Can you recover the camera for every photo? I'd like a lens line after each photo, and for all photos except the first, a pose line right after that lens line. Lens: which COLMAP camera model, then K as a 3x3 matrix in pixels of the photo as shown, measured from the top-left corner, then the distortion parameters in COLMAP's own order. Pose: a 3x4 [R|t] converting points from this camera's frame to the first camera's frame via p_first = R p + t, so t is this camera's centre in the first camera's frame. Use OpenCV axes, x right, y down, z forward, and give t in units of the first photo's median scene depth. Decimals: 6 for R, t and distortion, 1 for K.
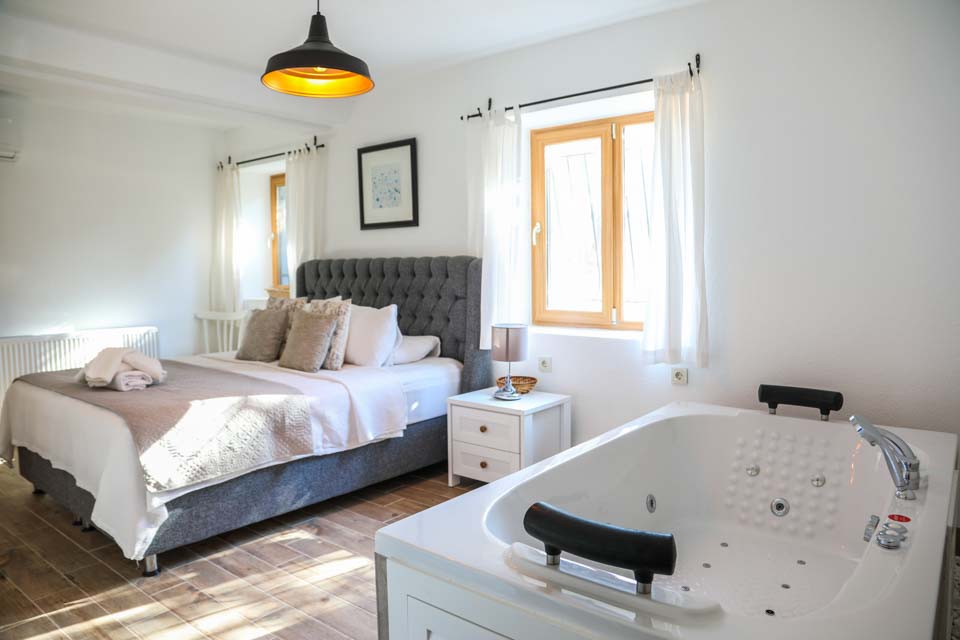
lens RADIAL K [[657.0, 0, 480.0], [0, 657.0, 320.0], [0, 0, 1]] dist [-0.119964, 0.065794]
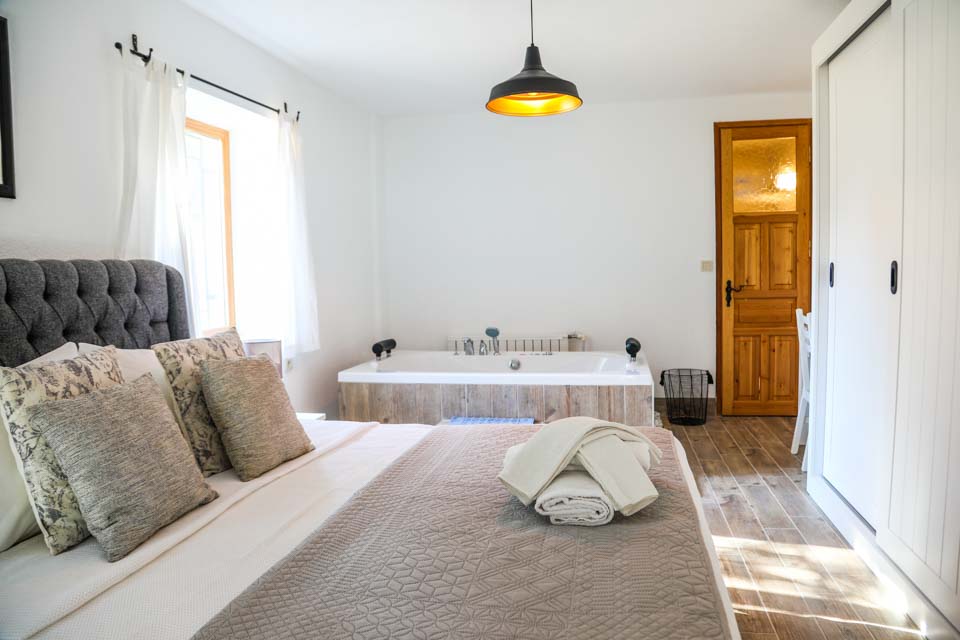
lens RADIAL K [[657.0, 0, 480.0], [0, 657.0, 320.0], [0, 0, 1]] dist [-0.119964, 0.065794]
pose [[-0.462725, -0.051835, 0.884985, -0.709233], [0.099739, 0.988907, 0.110072, -0.070244], [-0.880873, 0.139201, -0.452422, 0.939807]]
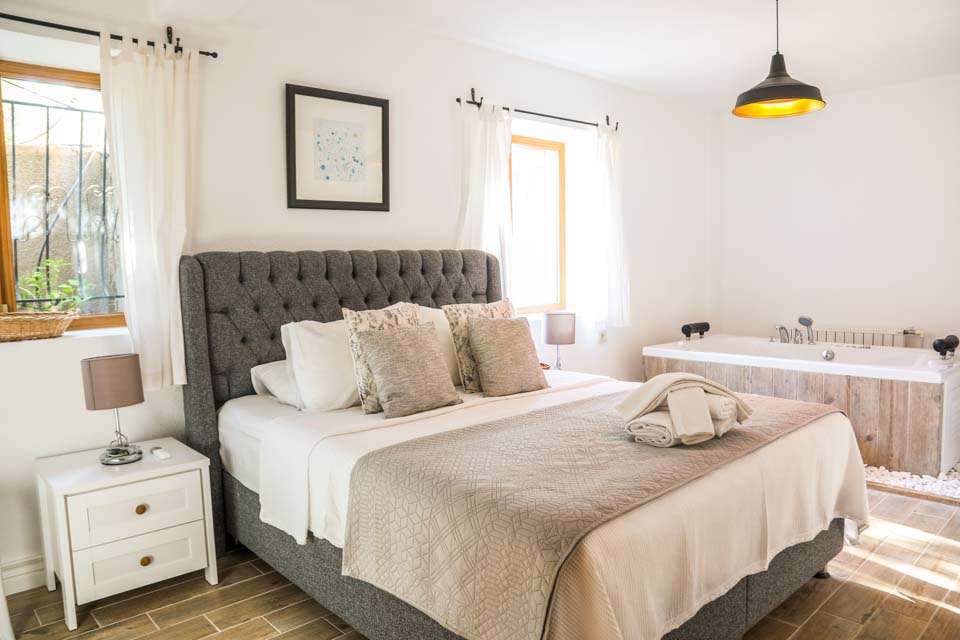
lens RADIAL K [[690.5, 0, 488.4], [0, 690.5, 318.6], [0, 0, 1]] dist [-0.118699, 0.087547]
pose [[0.135987, -0.075185, 0.987854, -0.936837], [0.099091, 0.993148, 0.061947, -0.055210], [-0.985743, 0.089463, 0.142505, 0.794107]]
